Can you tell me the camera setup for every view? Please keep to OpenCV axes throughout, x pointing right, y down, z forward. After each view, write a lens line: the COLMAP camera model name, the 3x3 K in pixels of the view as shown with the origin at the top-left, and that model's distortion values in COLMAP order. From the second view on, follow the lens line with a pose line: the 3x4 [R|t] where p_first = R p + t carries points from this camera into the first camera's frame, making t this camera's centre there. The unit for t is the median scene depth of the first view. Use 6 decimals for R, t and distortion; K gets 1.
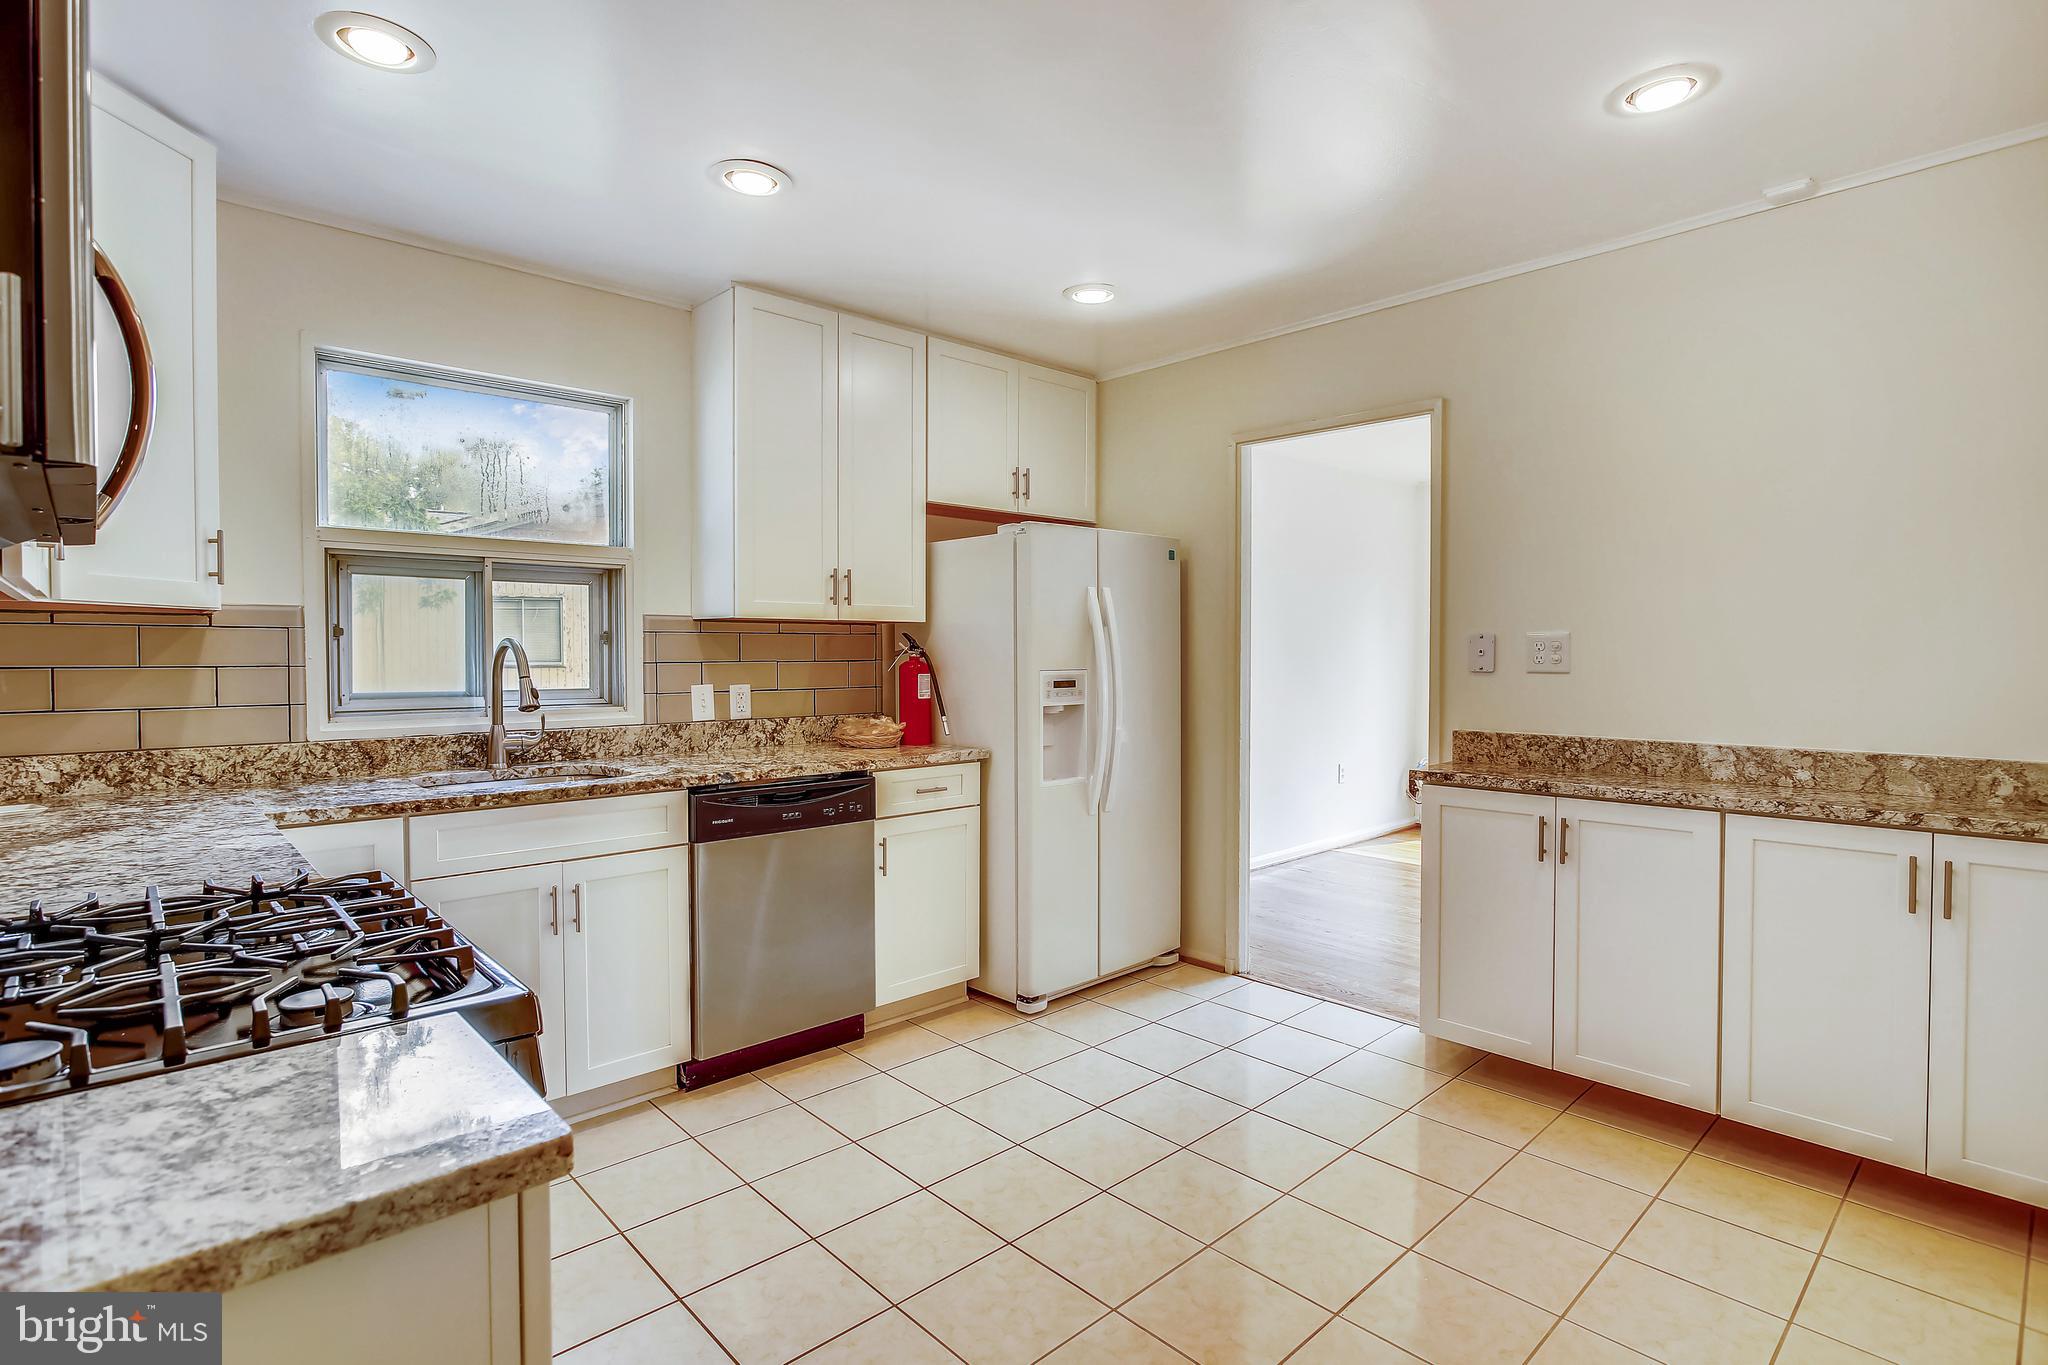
lens RADIAL K [[1004.7, 0, 1021.0], [0, 1004.7, 669.6], [0, 0, 1]] dist [-0.020715, 0.000023]
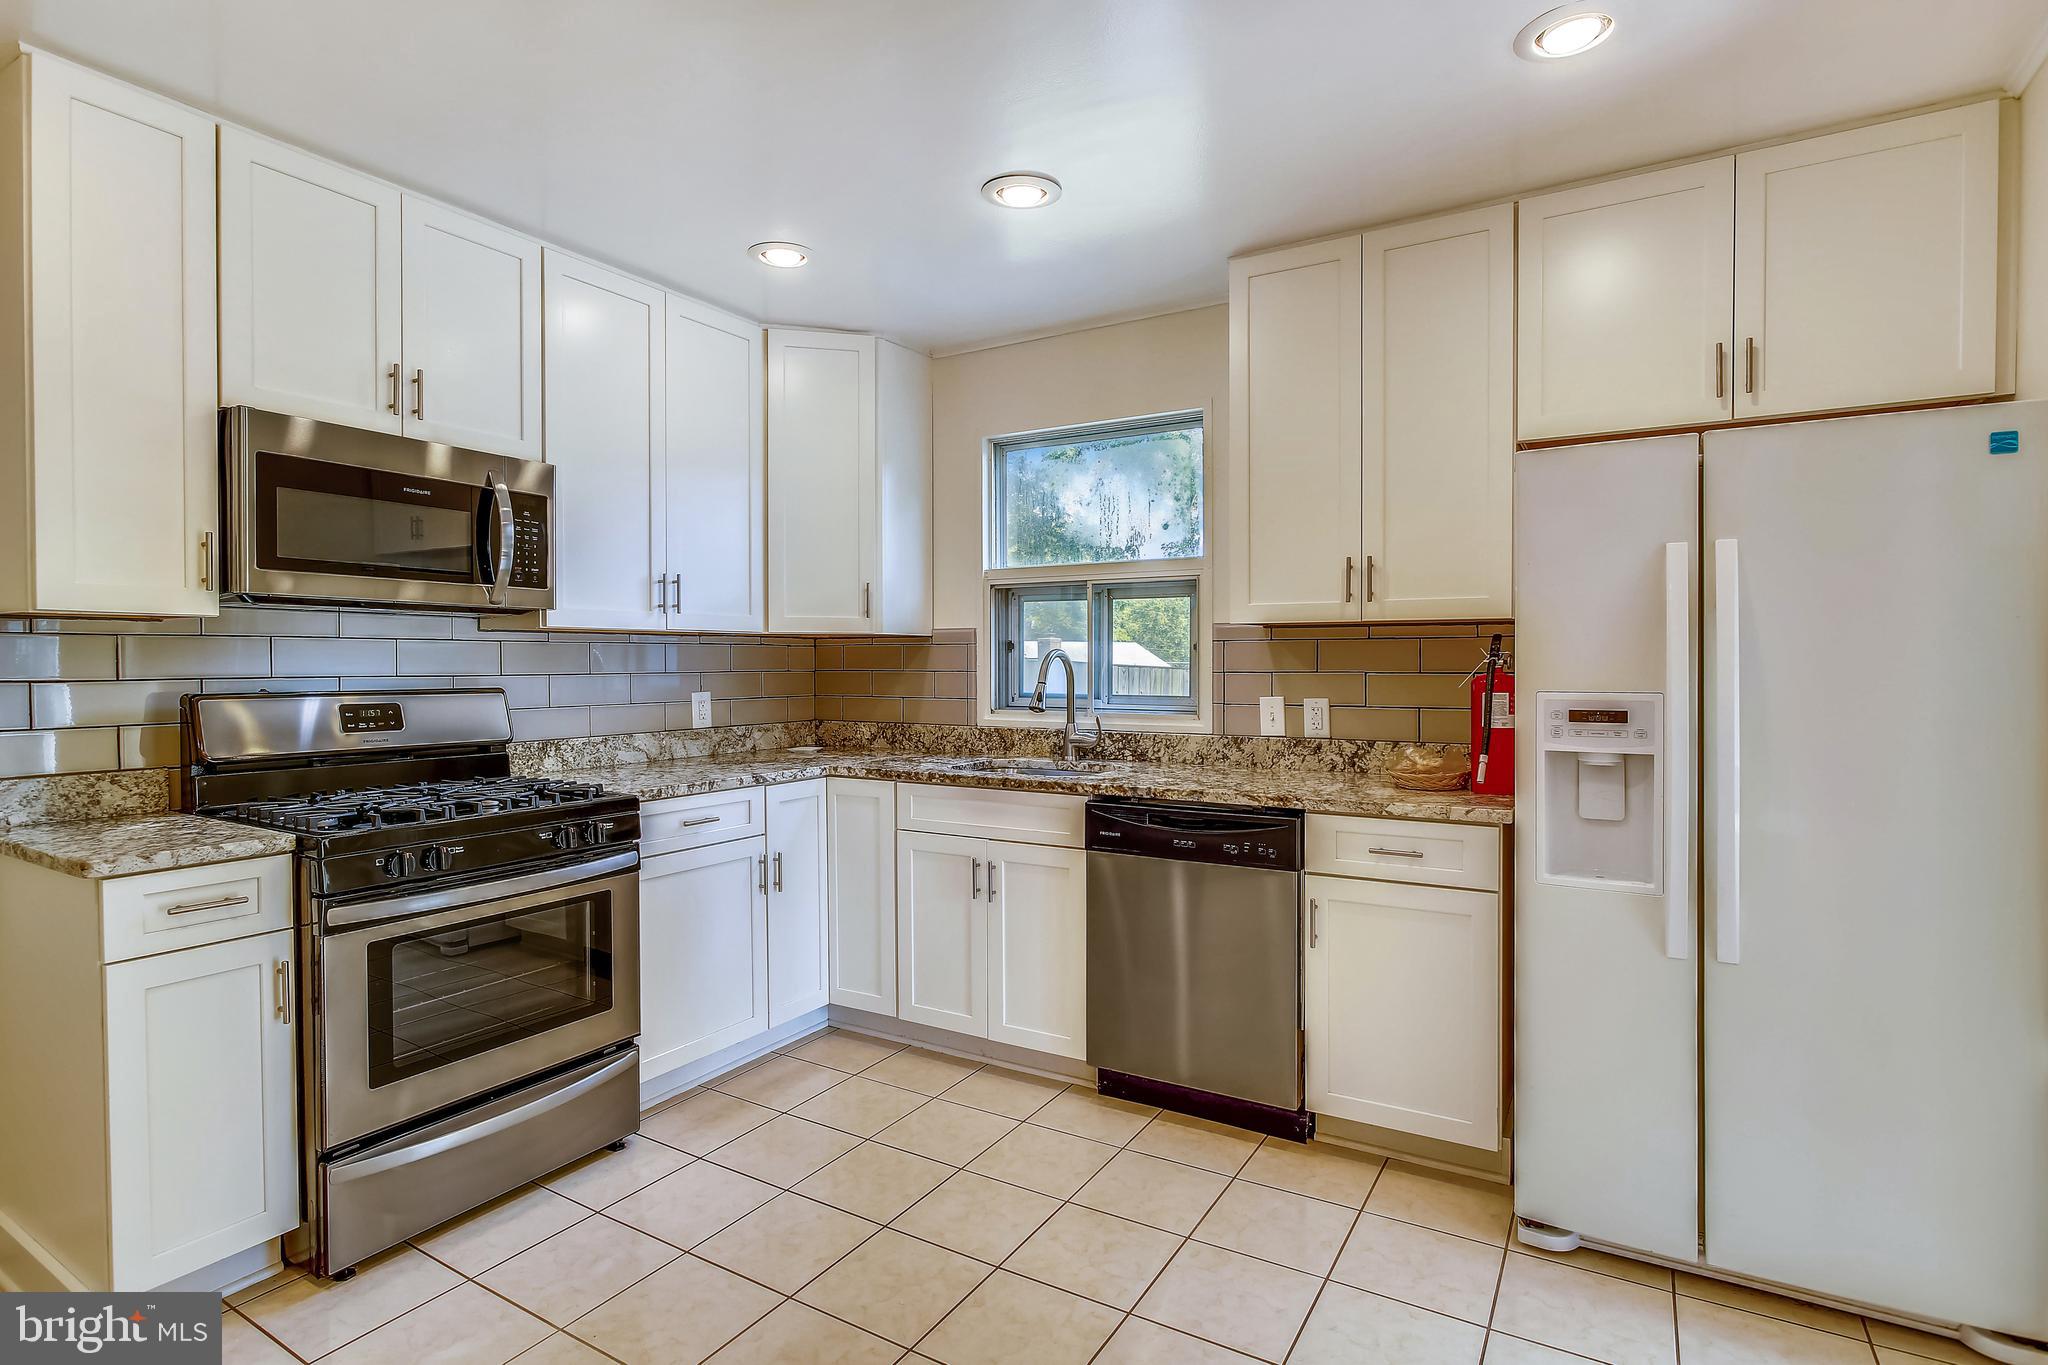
lens RADIAL K [[1004.7, 0, 1021.7], [0, 1004.7, 681.2], [0, 0, 1]] dist [-0.020715, 0.000023]
pose [[0.273801, 0.018314, -0.961612, 0.549478], [-0.015993, 0.999767, 0.014487, -0.009650], [0.961653, 0.011412, 0.274030, 0.567754]]
